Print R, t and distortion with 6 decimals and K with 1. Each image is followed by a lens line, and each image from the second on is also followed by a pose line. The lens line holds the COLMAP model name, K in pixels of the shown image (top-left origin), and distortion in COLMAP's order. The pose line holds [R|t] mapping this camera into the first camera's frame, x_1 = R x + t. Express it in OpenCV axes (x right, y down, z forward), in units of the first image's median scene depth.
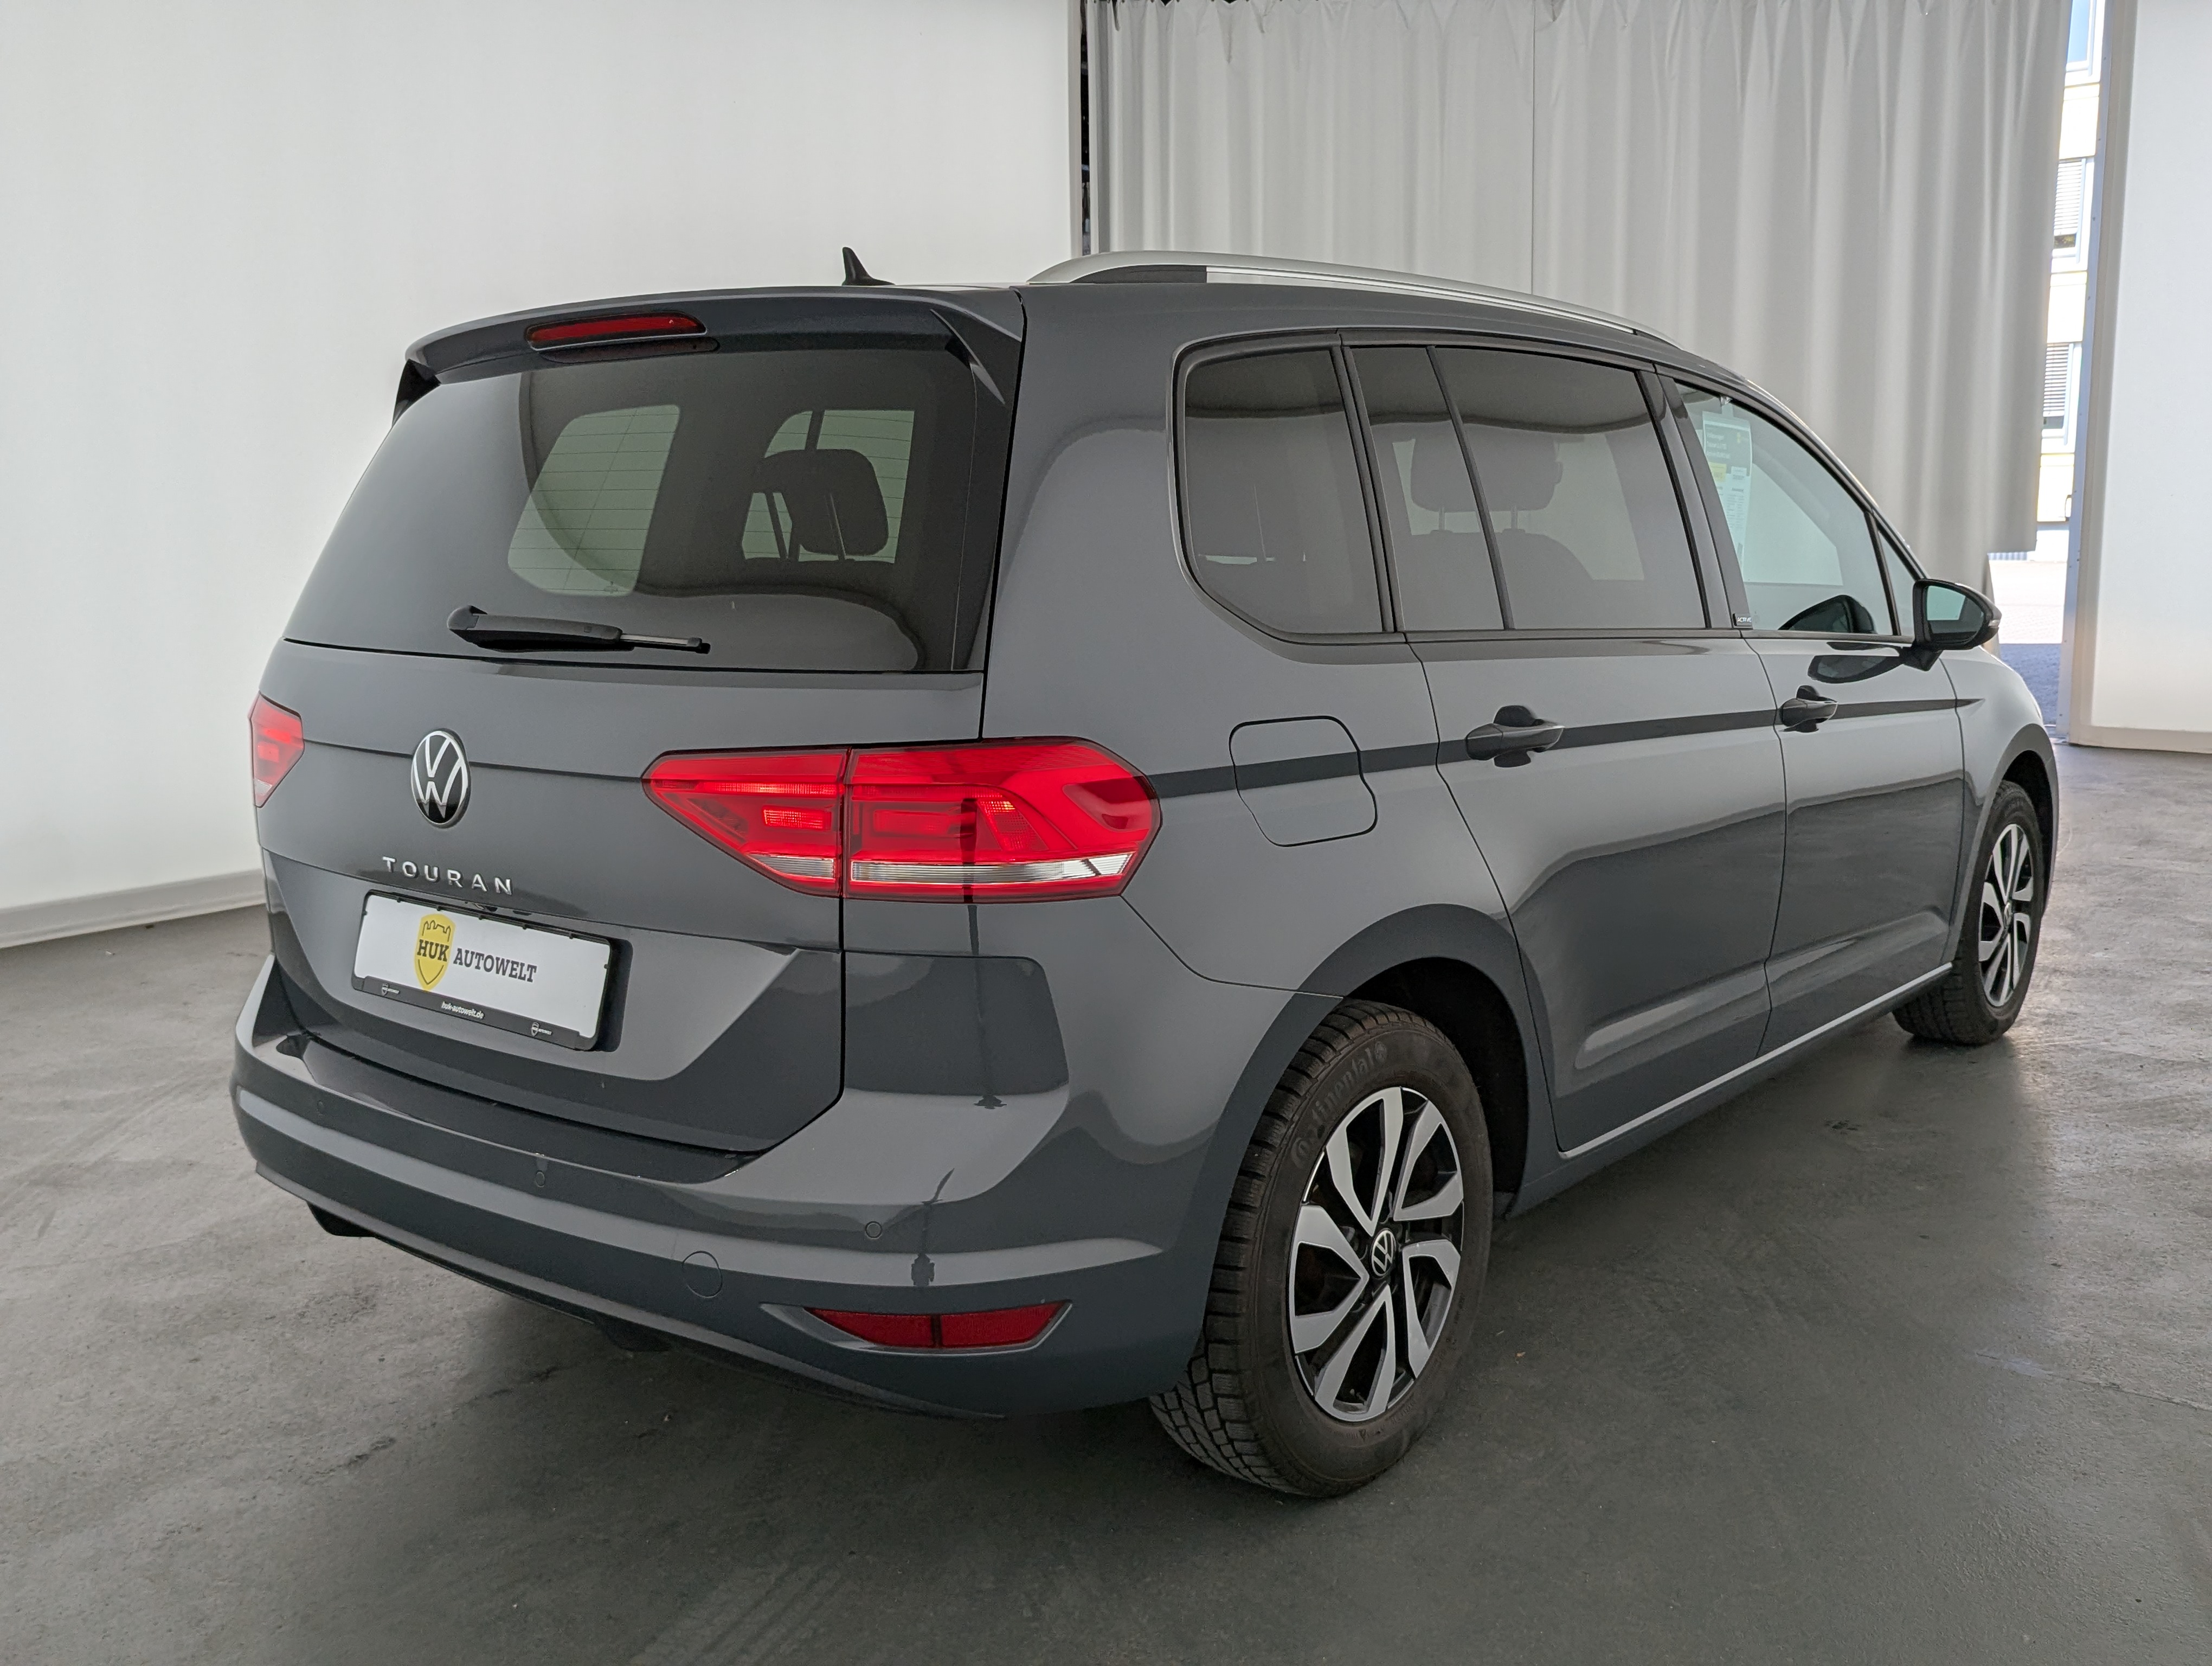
lens RADIAL K [[1989.4, 0, 1113.9], [0, 1989.4, 797.1], [0, 0, 1]] dist [0.000767, 0.001871]
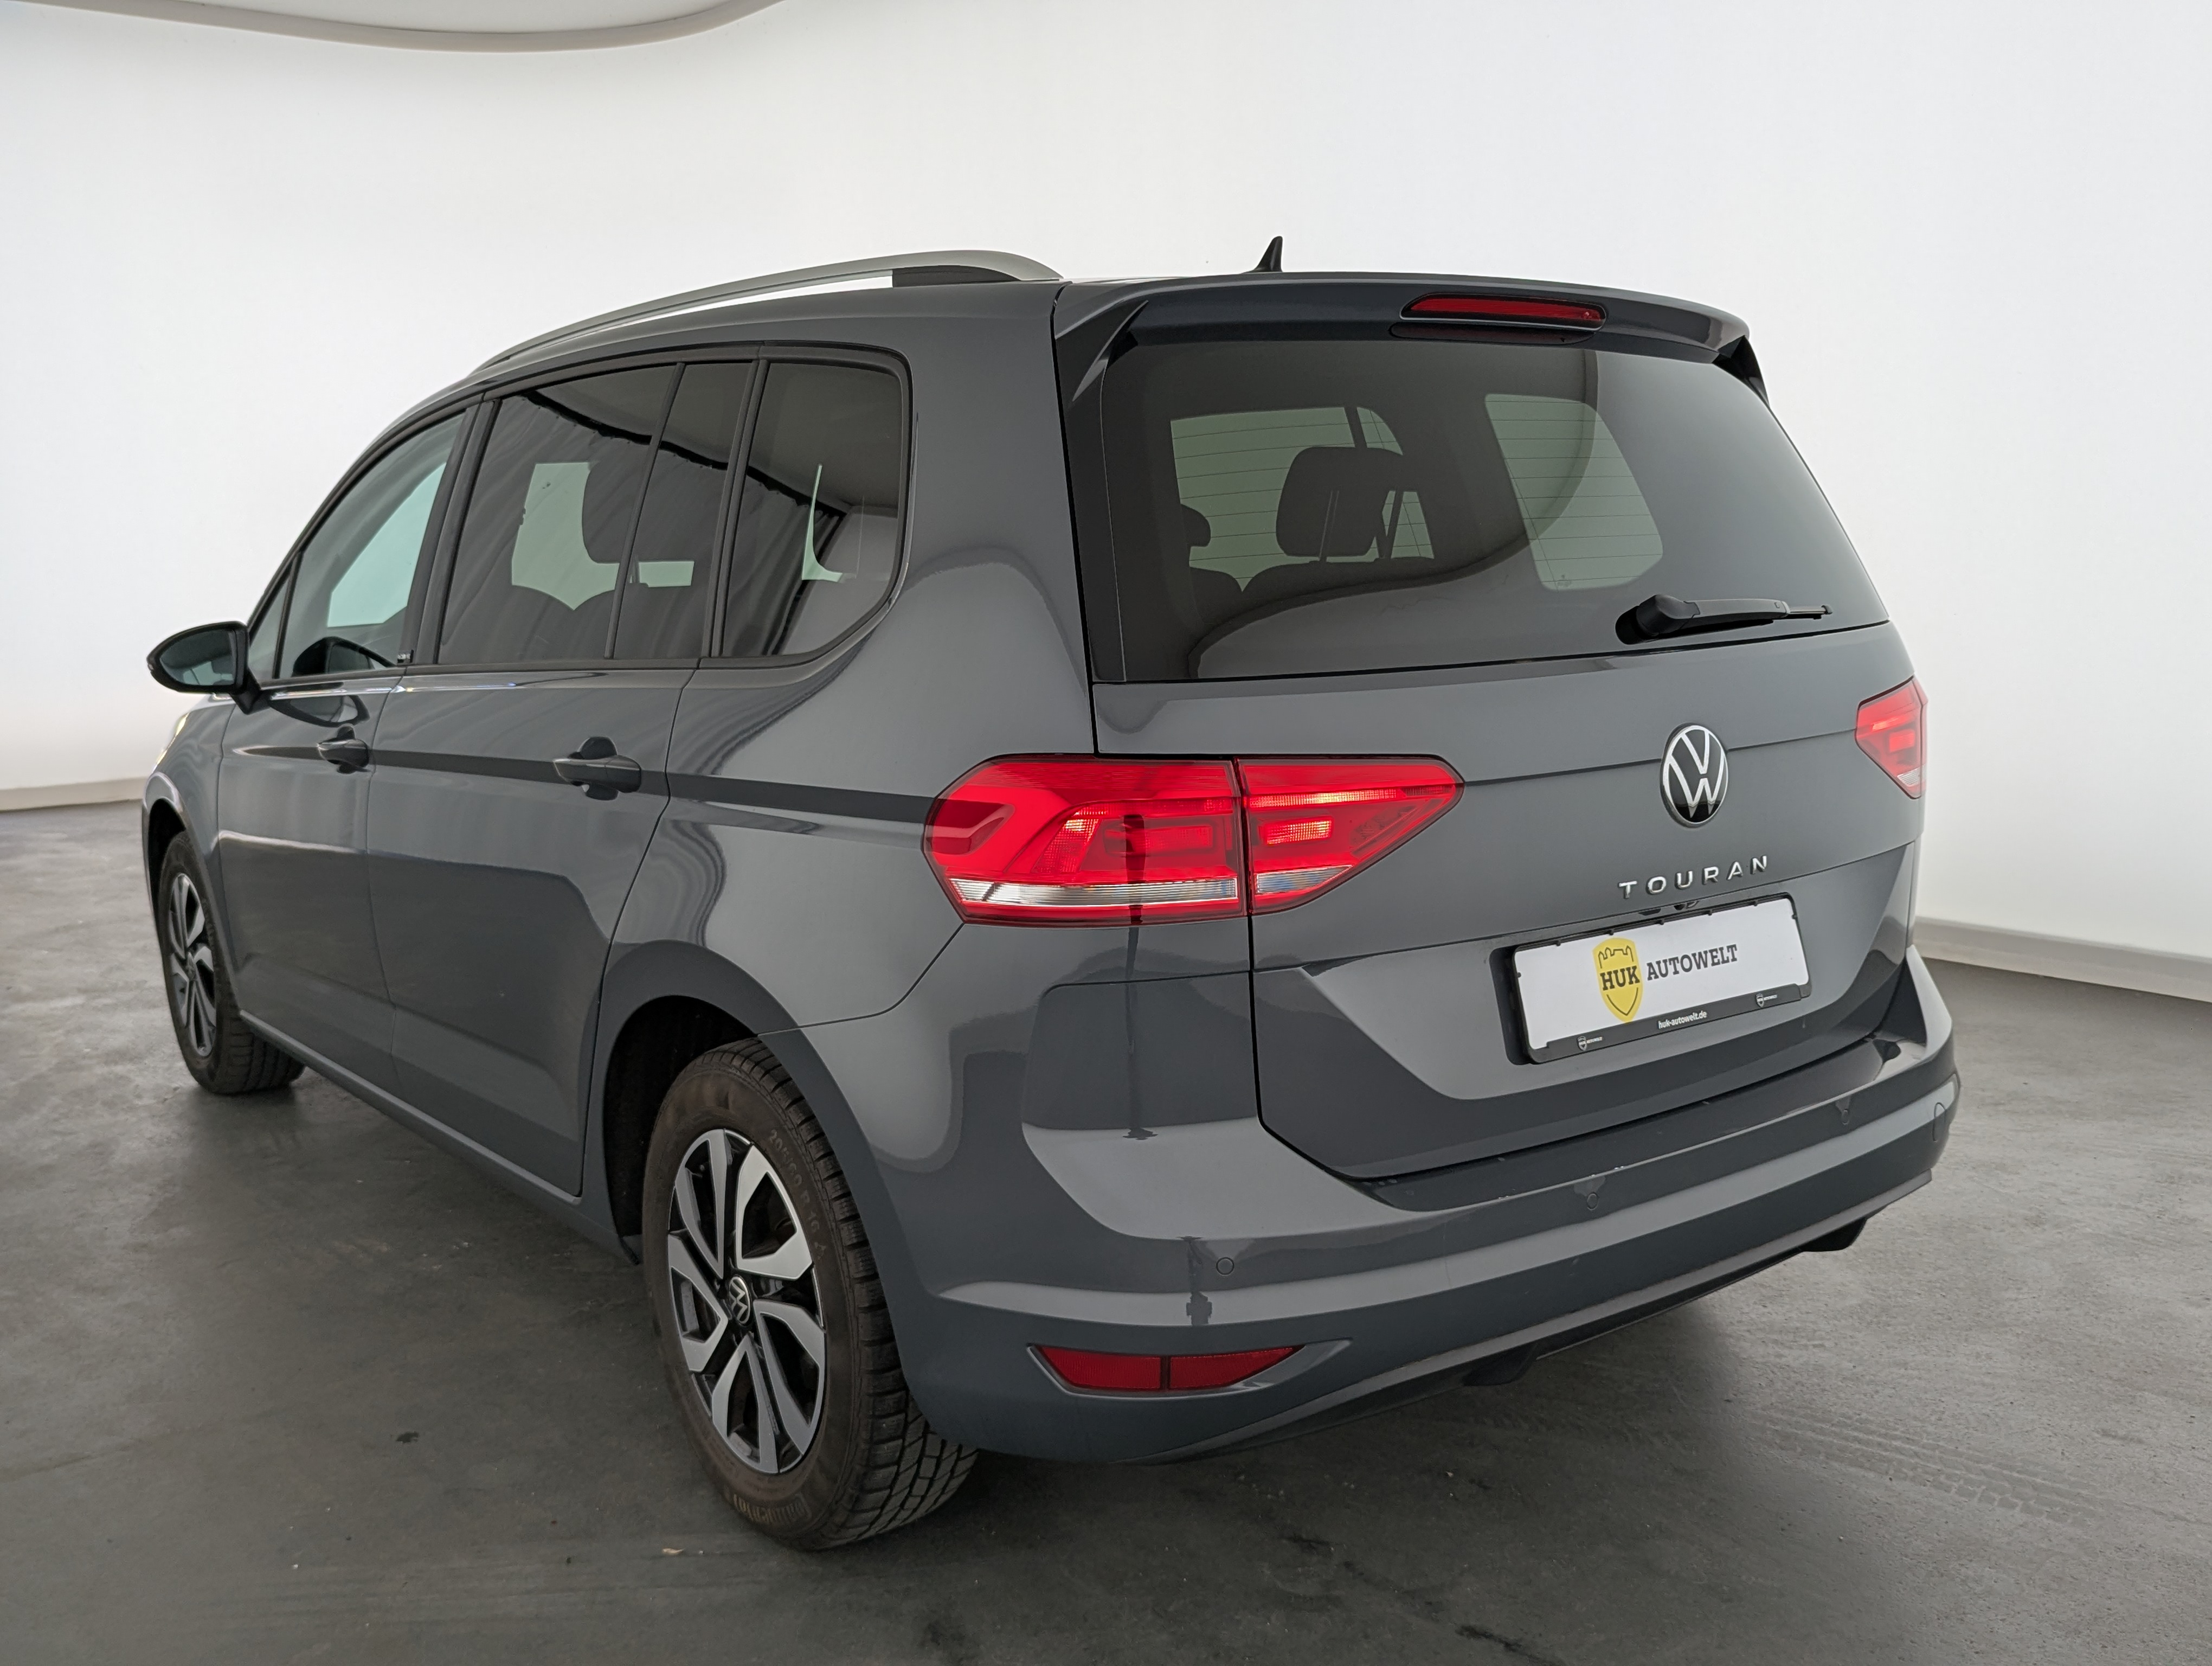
lens RADIAL K [[2070.3, 0, 1060.5], [0, 2070.3, 791.2], [0, 0, 1]] dist [-0.008092, -0.001136]
pose [[0.262191, -0.122402, 0.957222, -1.361024], [0.156215, 0.984224, 0.083066, -0.130905], [-0.952288, 0.127753, 0.277175, 1.013109]]
